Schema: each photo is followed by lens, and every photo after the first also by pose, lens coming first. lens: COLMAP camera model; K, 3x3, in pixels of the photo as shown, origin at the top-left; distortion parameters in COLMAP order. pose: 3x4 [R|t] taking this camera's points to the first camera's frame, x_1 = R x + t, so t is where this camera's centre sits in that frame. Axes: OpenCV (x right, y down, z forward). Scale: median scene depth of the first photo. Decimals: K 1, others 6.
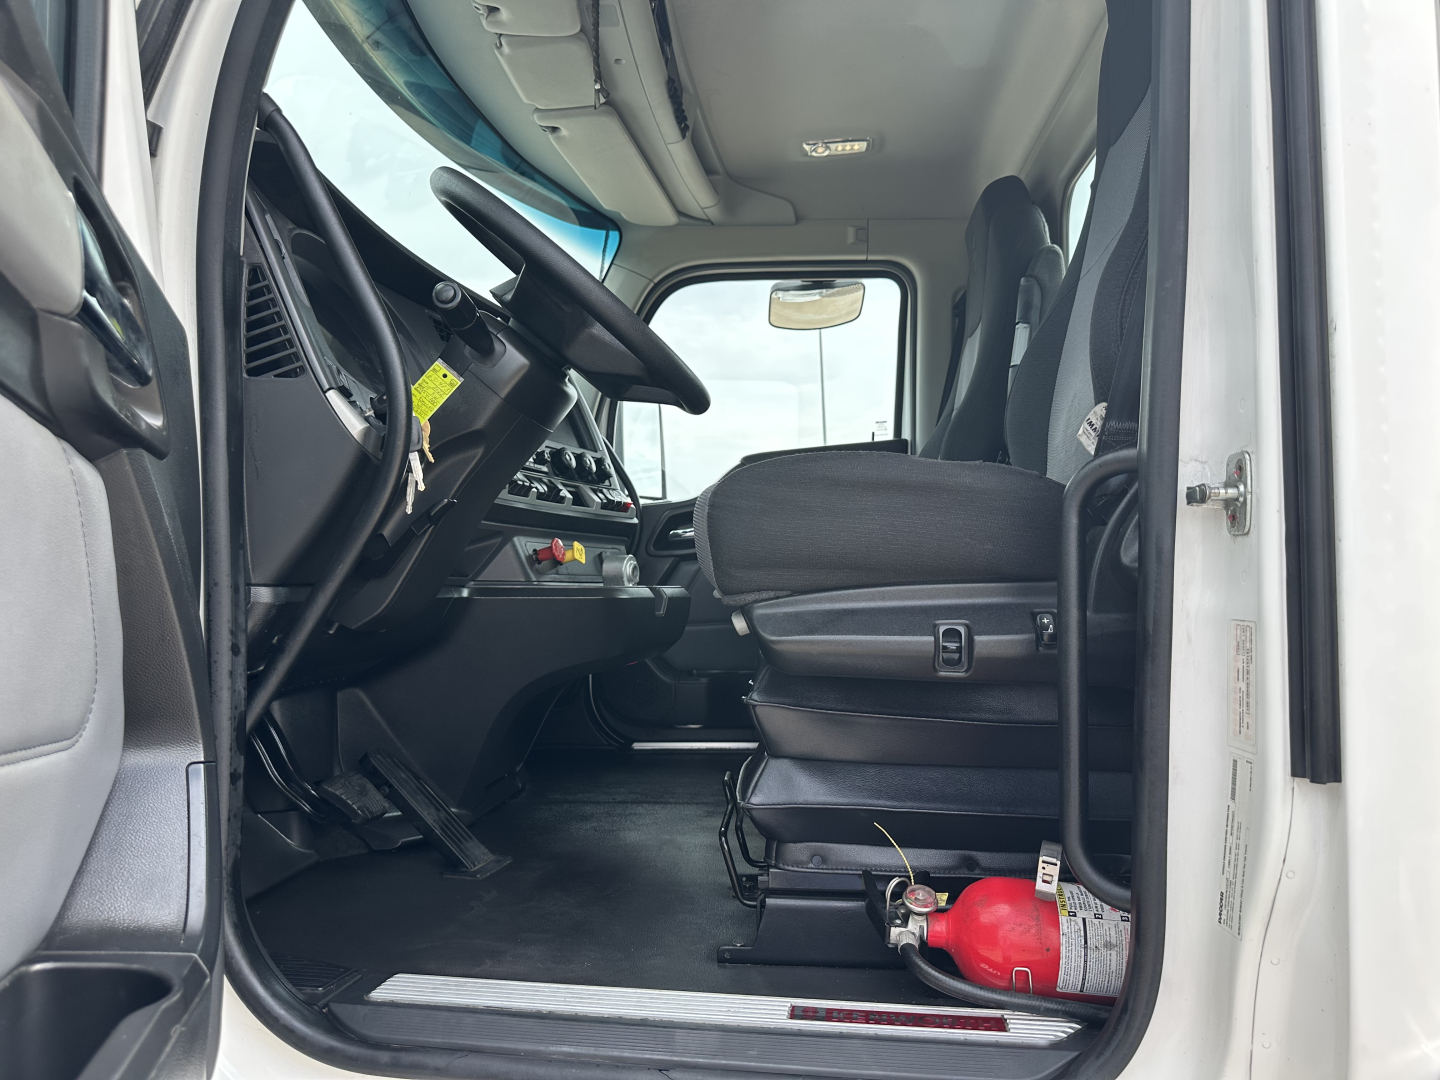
lens RADIAL K [[1033.2, 0, 721.8], [0, 1033.2, 535.2], [0, 0, 1]] dist [0.027675, -0.036072]
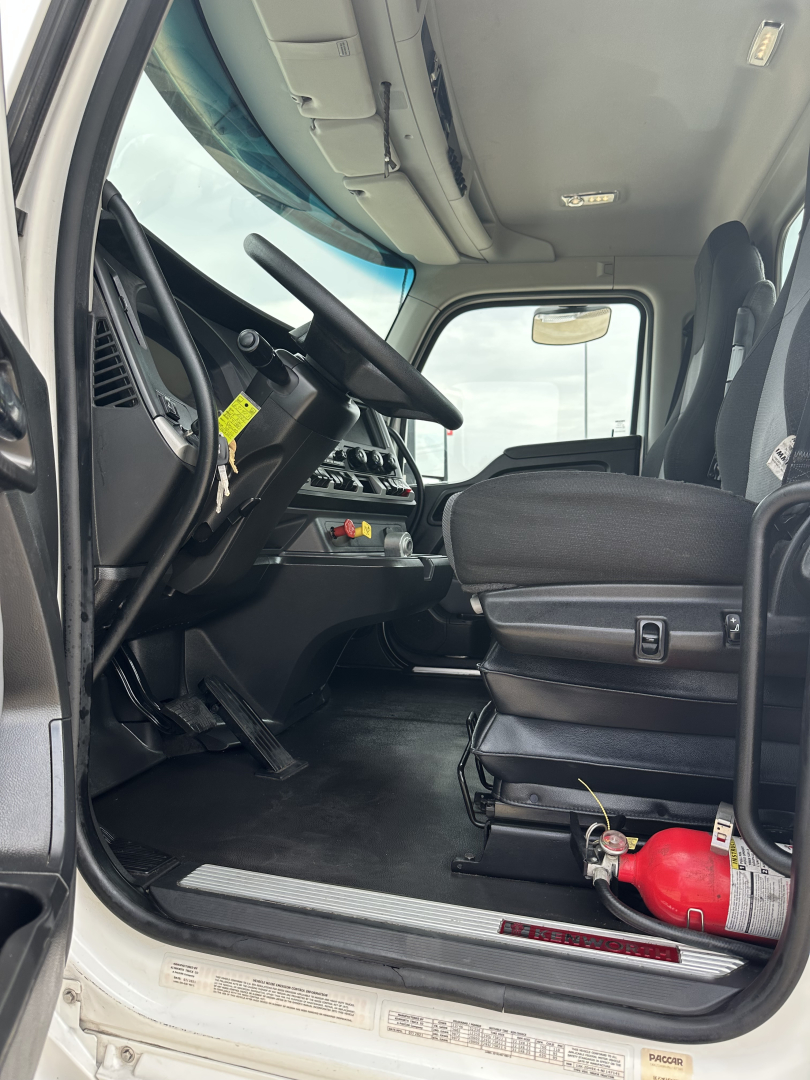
lens RADIAL K [[774.9, 0, 404.9], [0, 774.9, 533.1], [0, 0, 1]] dist [0.027675, -0.036072]
pose [[0.991530, 0.030161, -0.126327, 0.045361], [-0.023049, 0.998086, 0.057388, -0.051572], [0.127816, -0.053990, 0.990327, 0.069581]]
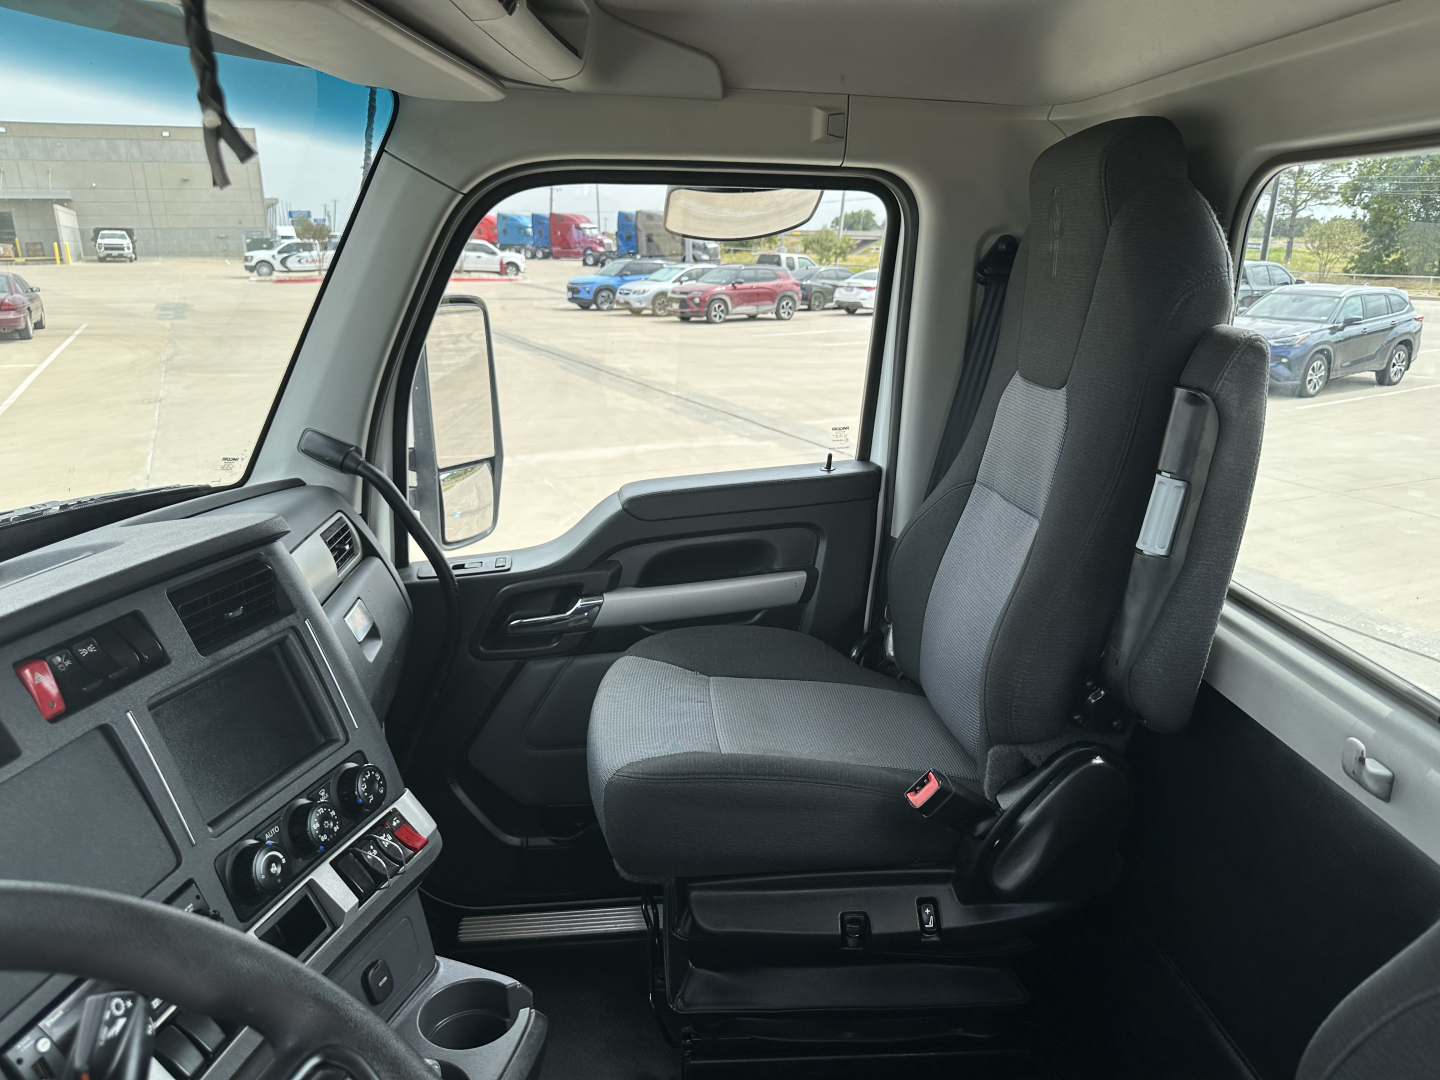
lens RADIAL K [[1033.2, 0, 727.2], [0, 1033.2, 532.5], [0, 0, 1]] dist [0.027675, -0.036072]
pose [[0.986483, -0.014262, 0.163239, -0.047638], [-0.041633, 0.941700, 0.333868, -0.605008], [-0.158484, -0.336152, 0.928378, 0.914540]]
